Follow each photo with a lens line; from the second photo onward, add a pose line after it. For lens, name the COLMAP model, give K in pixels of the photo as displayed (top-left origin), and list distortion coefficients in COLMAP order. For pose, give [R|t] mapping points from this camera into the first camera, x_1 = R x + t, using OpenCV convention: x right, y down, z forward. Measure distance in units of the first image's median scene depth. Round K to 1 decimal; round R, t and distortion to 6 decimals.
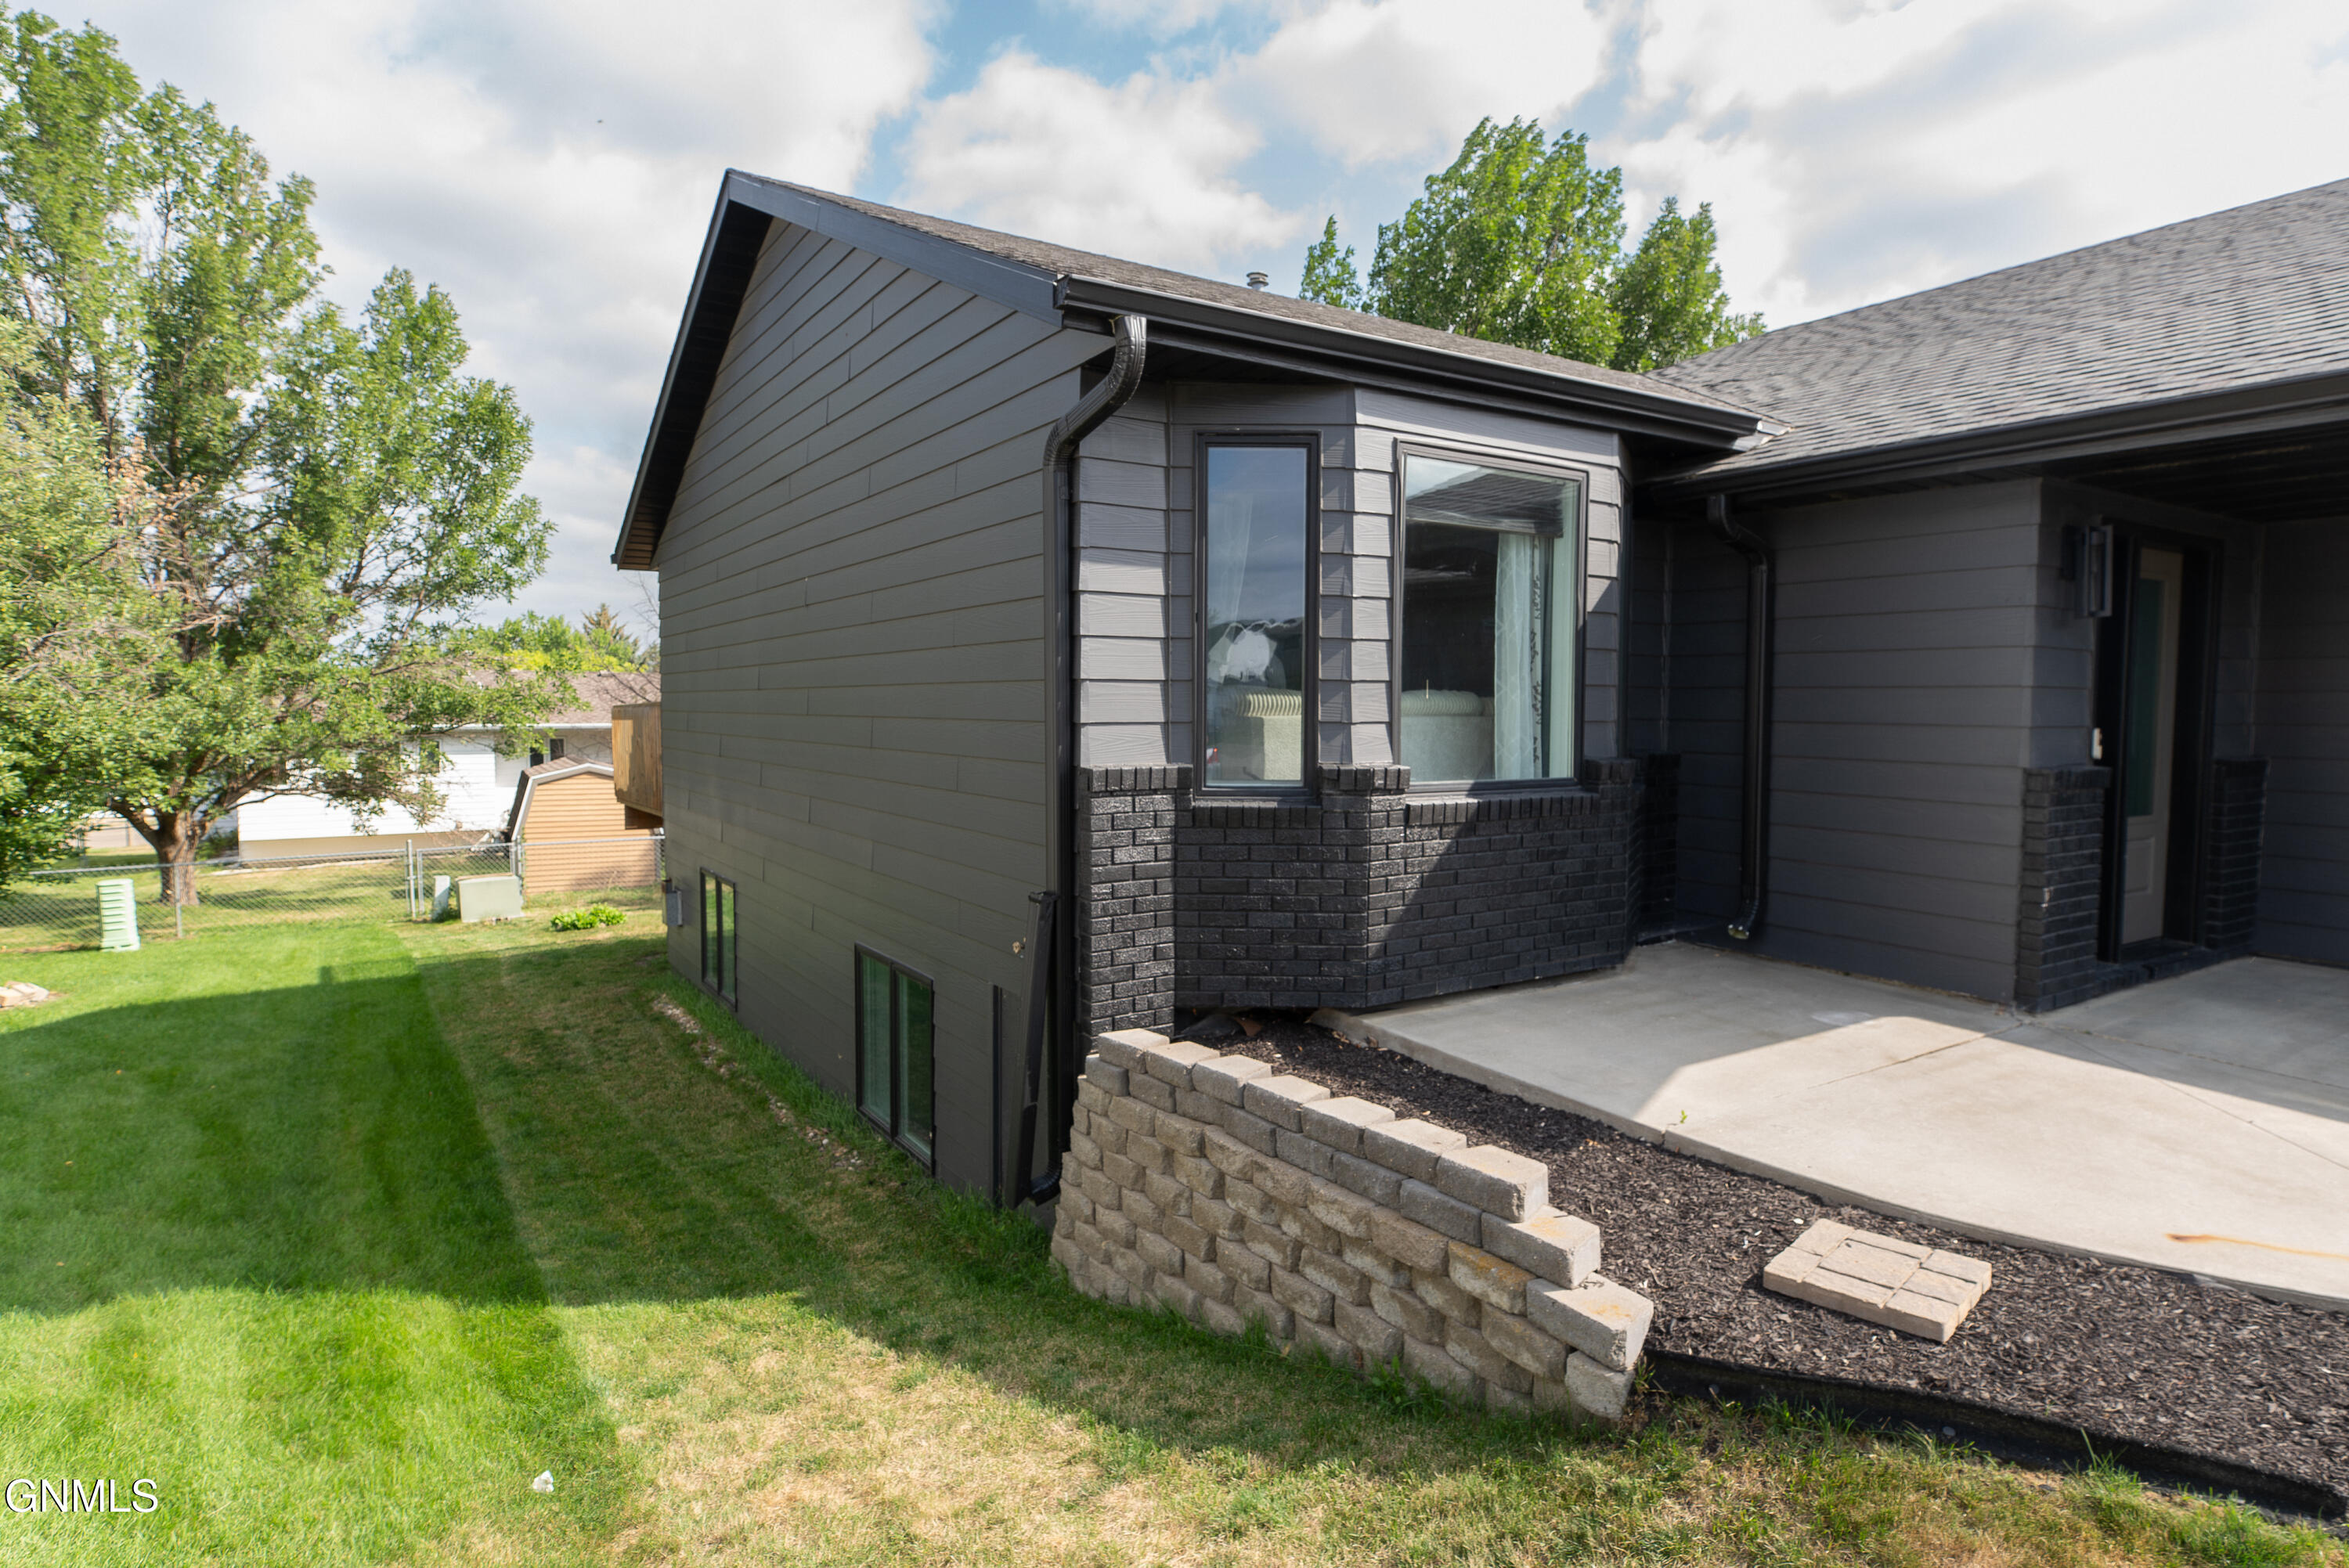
lens RADIAL K [[1280.5, 0, 1182.1], [0, 1280.5, 793.8], [0, 0, 1]] dist [-0.004866, 0.001478]
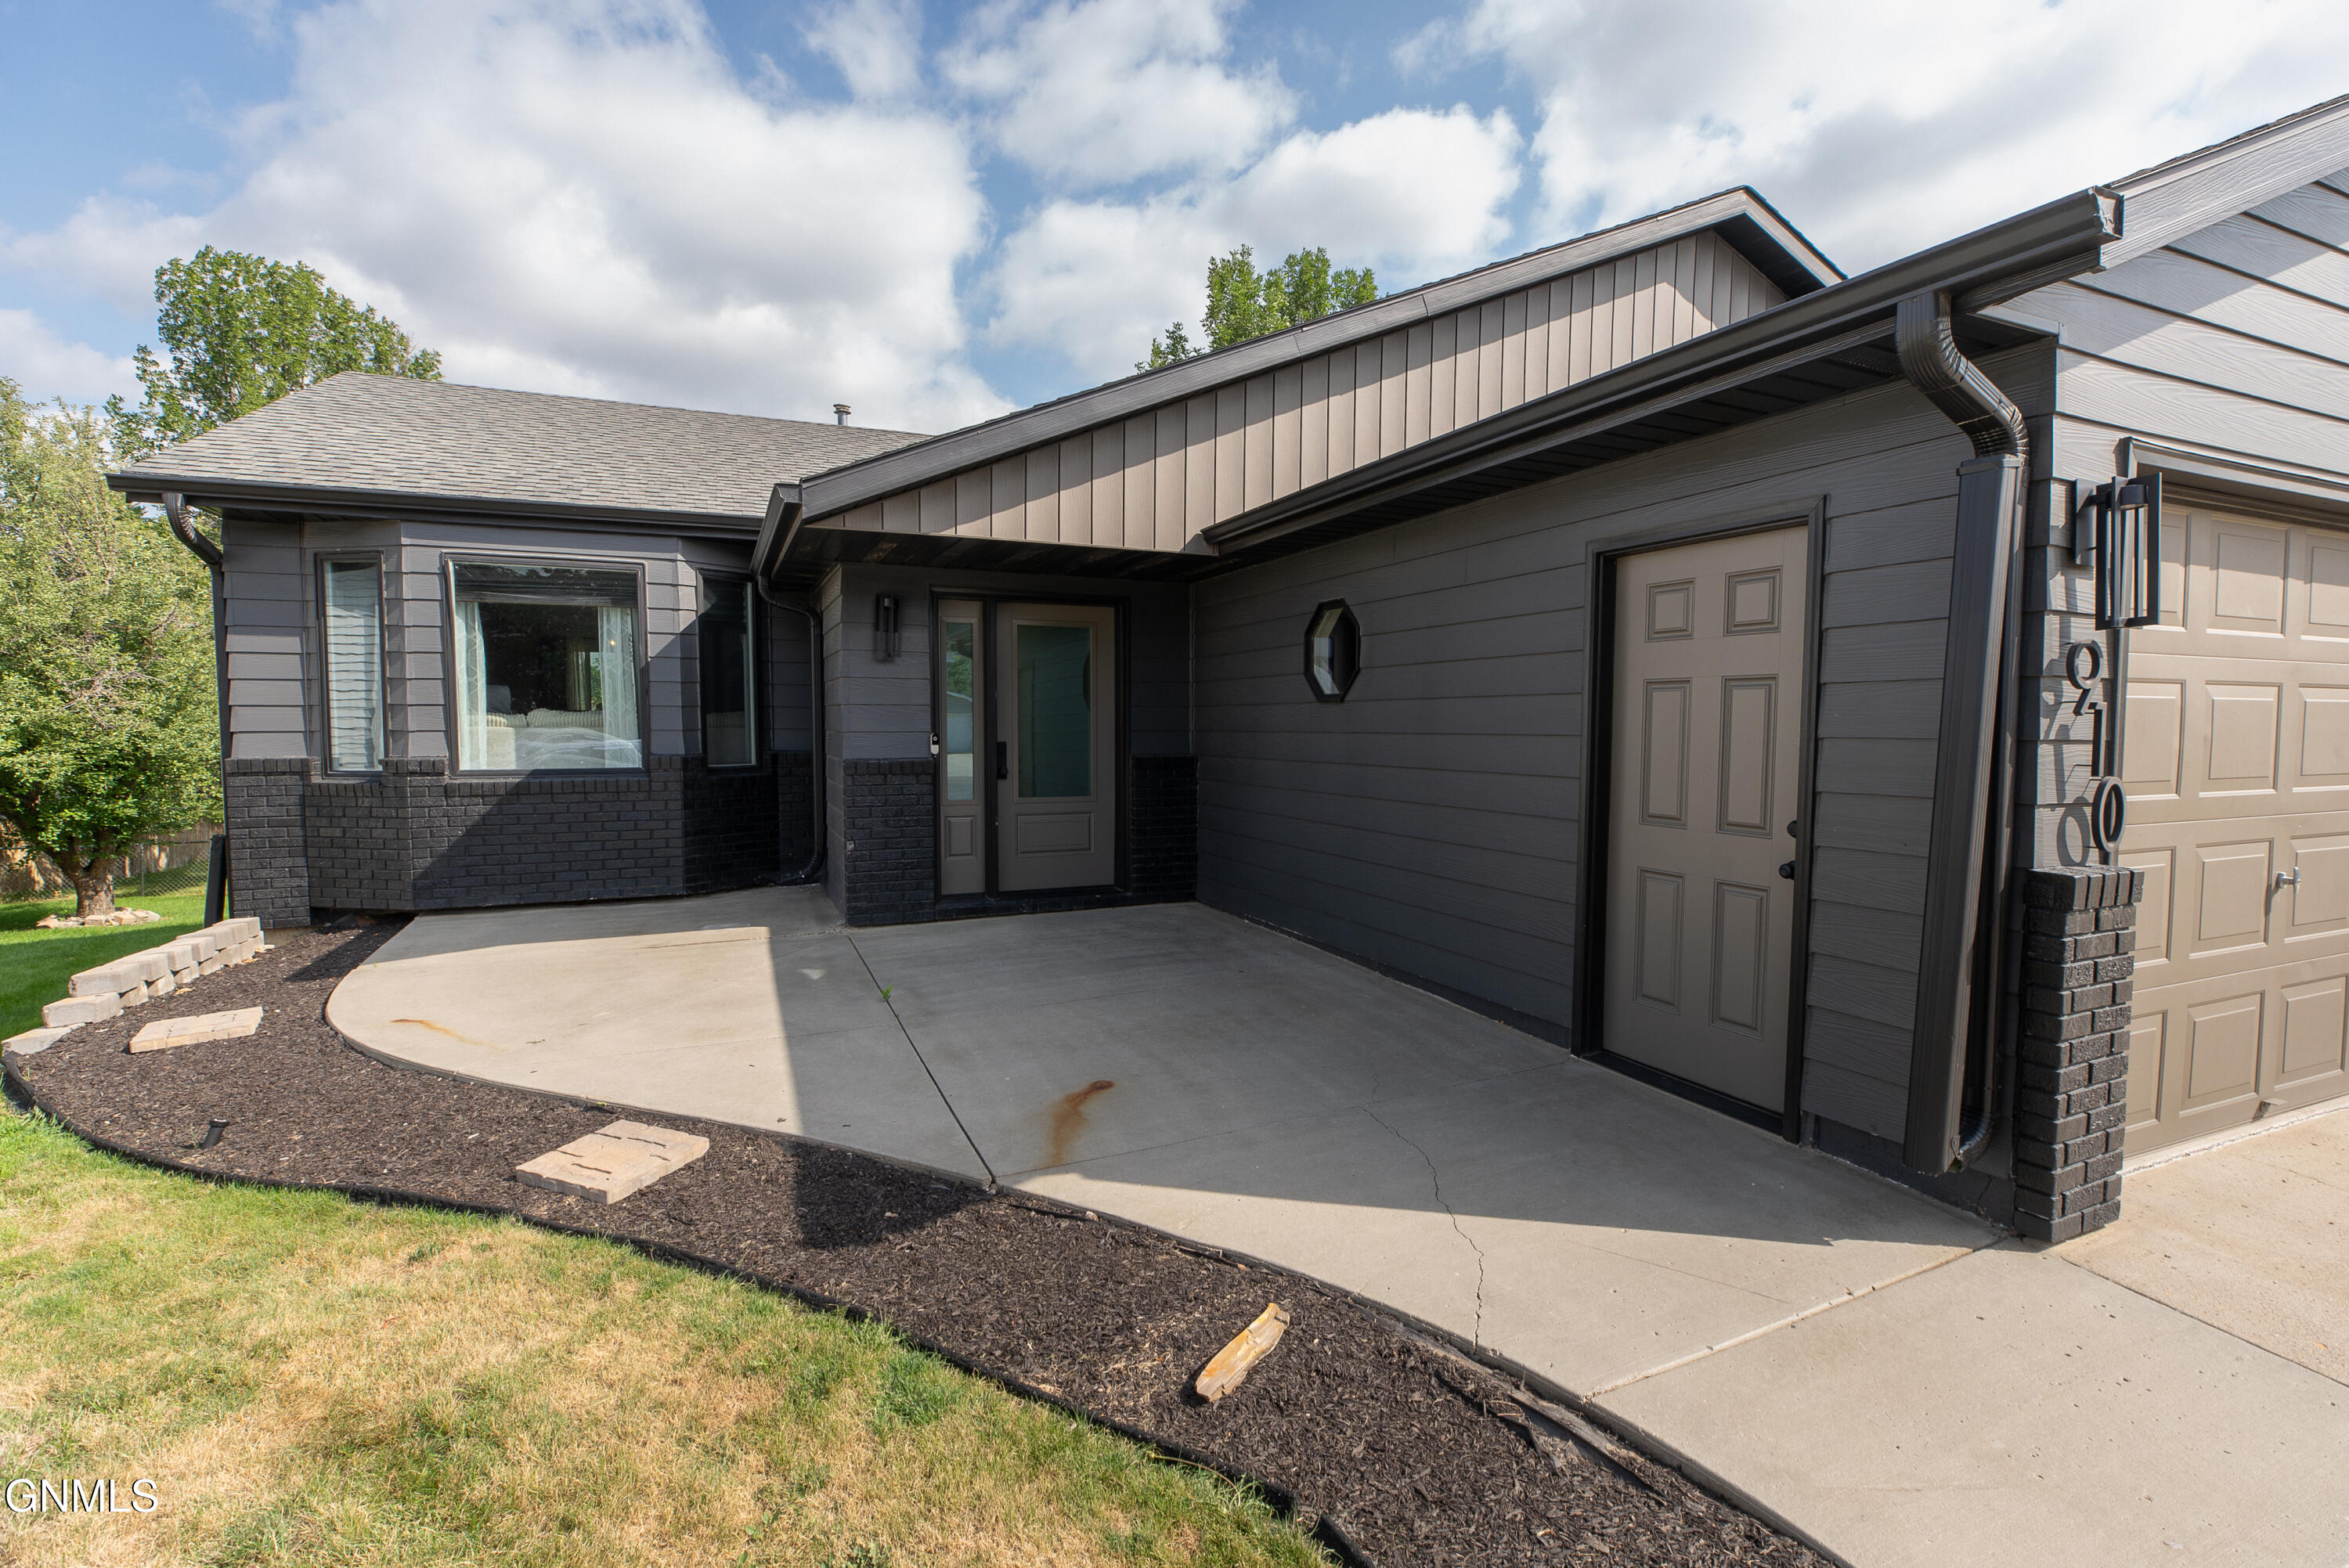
lens RADIAL K [[1068.7, 0, 1167.9], [0, 1068.7, 781.4], [0, 0, 1]] dist [-0.003924, -0.000473]
pose [[0.986632, 0.004103, -0.162912, 1.131693], [-0.005882, 0.999928, -0.010440, 0.013349], [0.162858, 0.011258, 0.986585, -0.136736]]
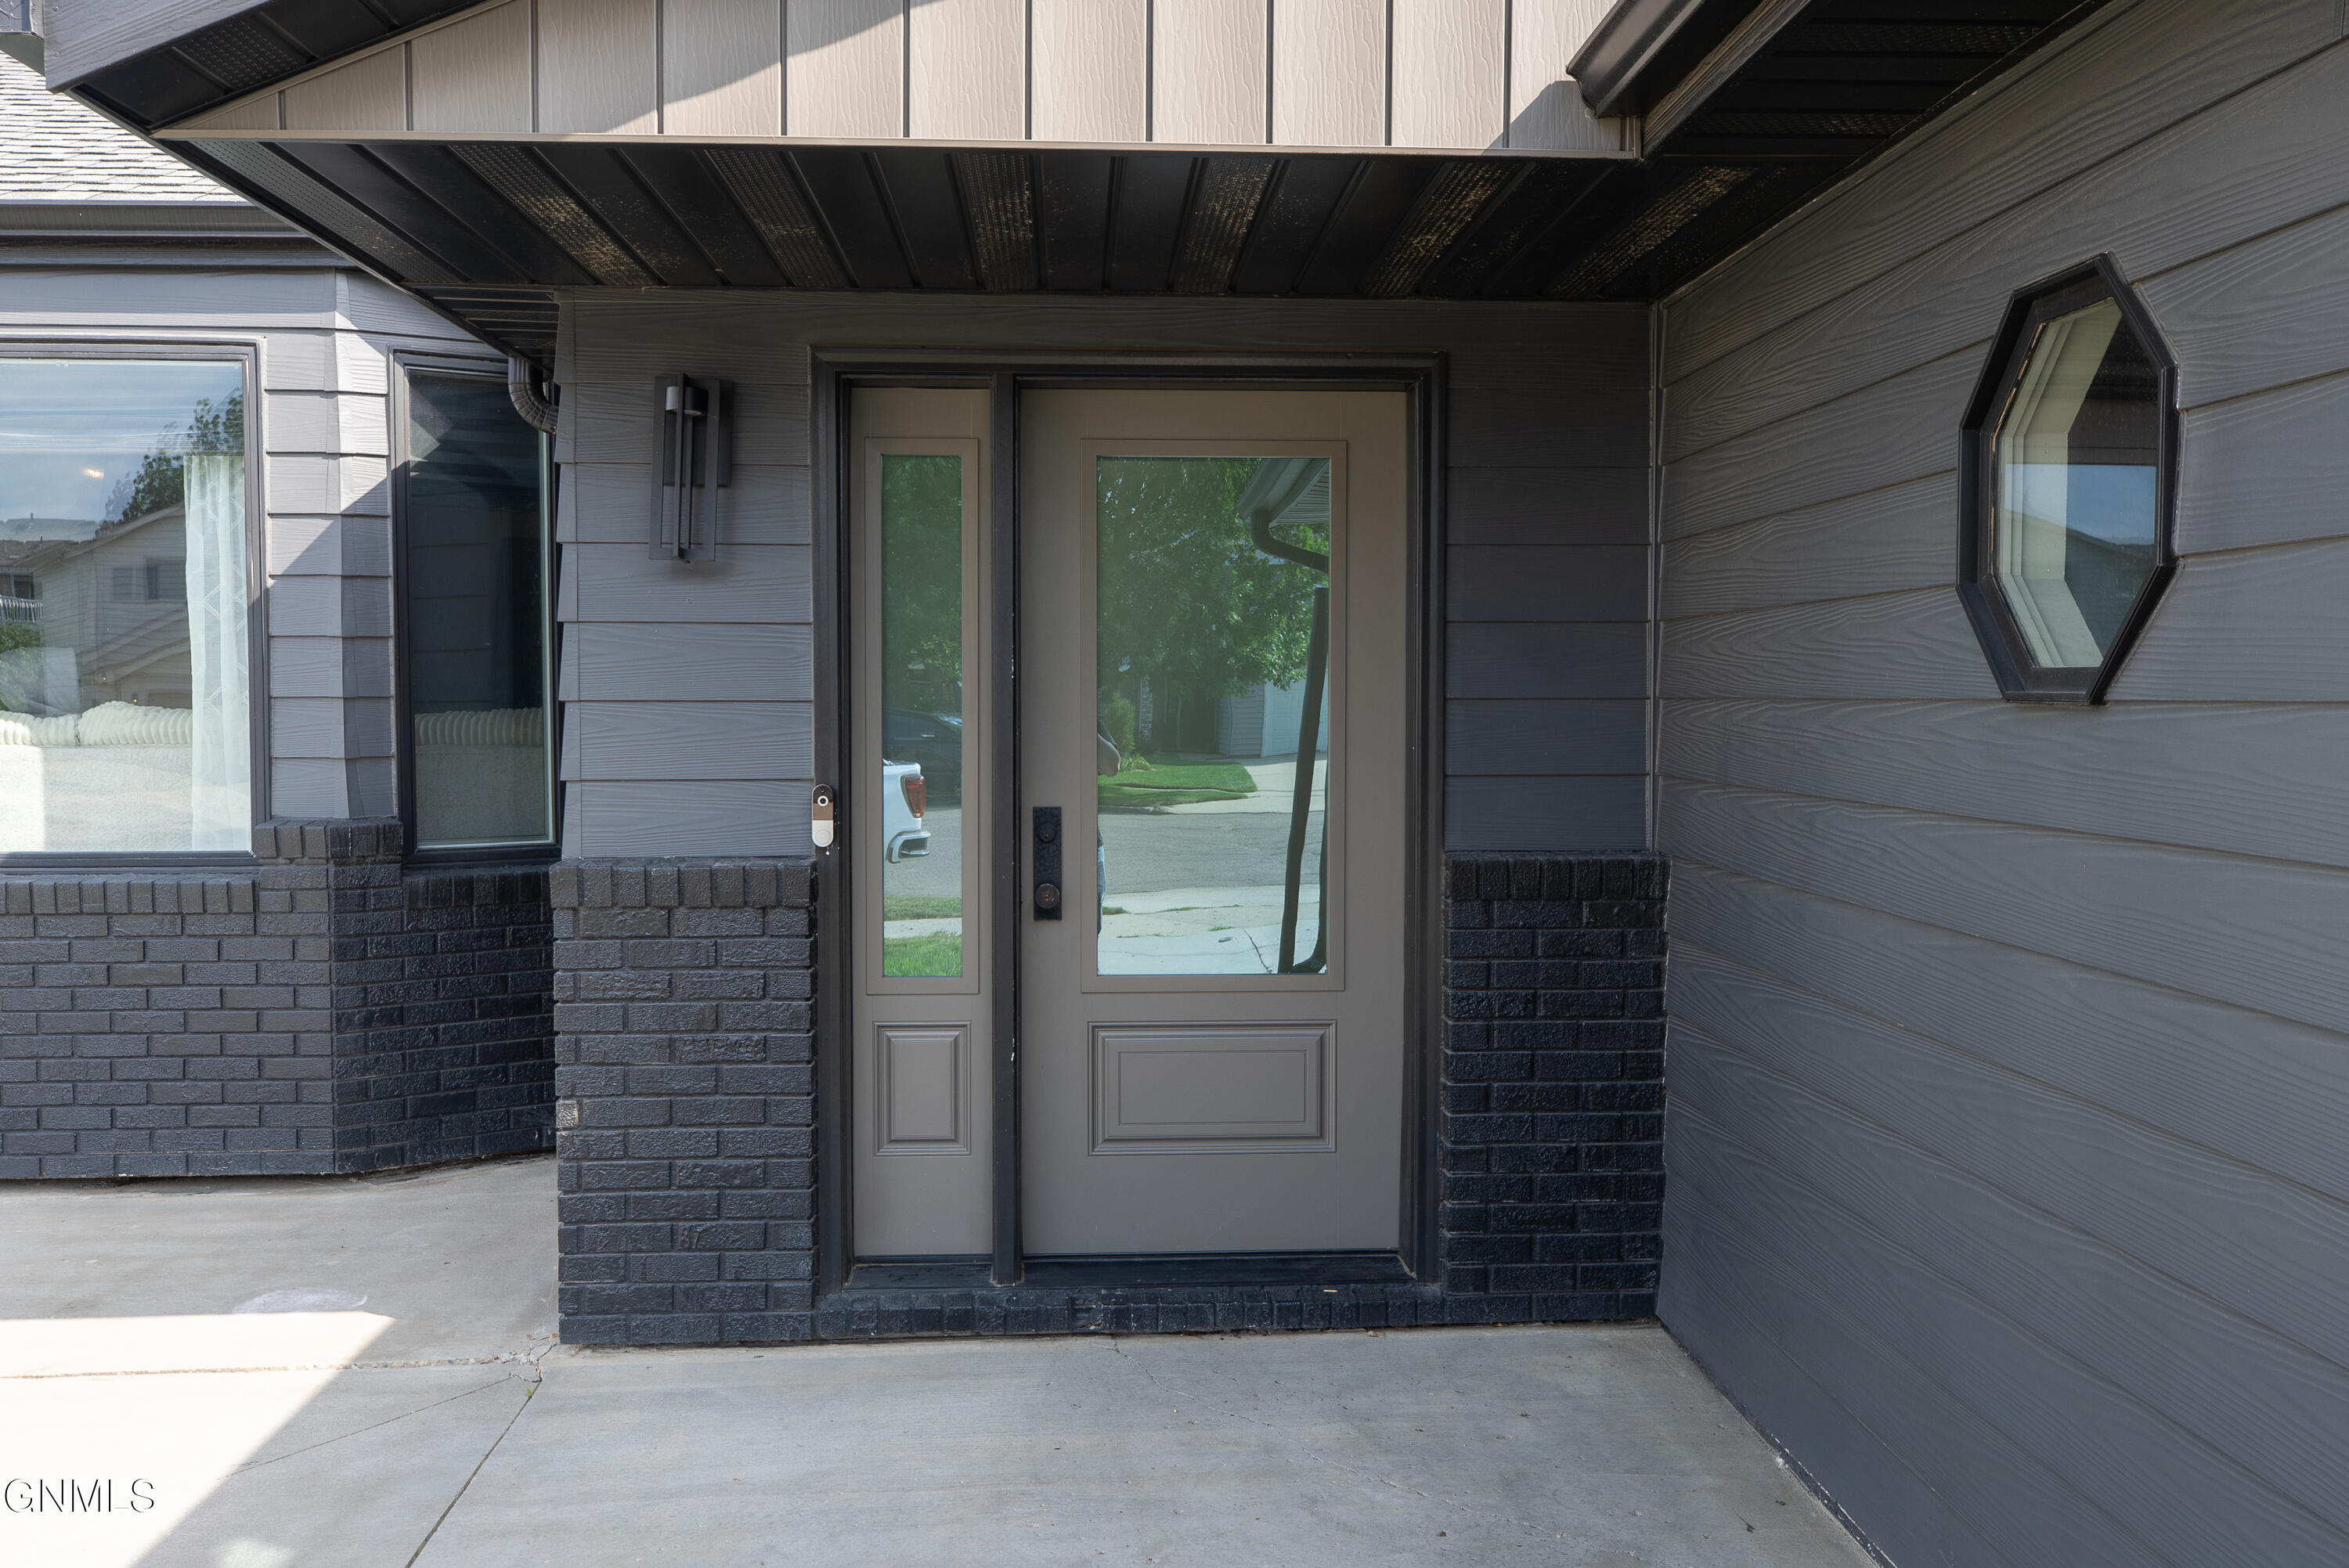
lens RADIAL K [[2049.0, 0, 1183.2], [0, 2049.0, 793.9], [0, 0, 1]] dist [0.000135, 0.001648]
pose [[0.869400, 0.018474, -0.493763, 1.176217], [-0.027449, 0.999563, -0.010932, -0.041603], [0.493346, 0.023057, 0.869528, 0.381706]]
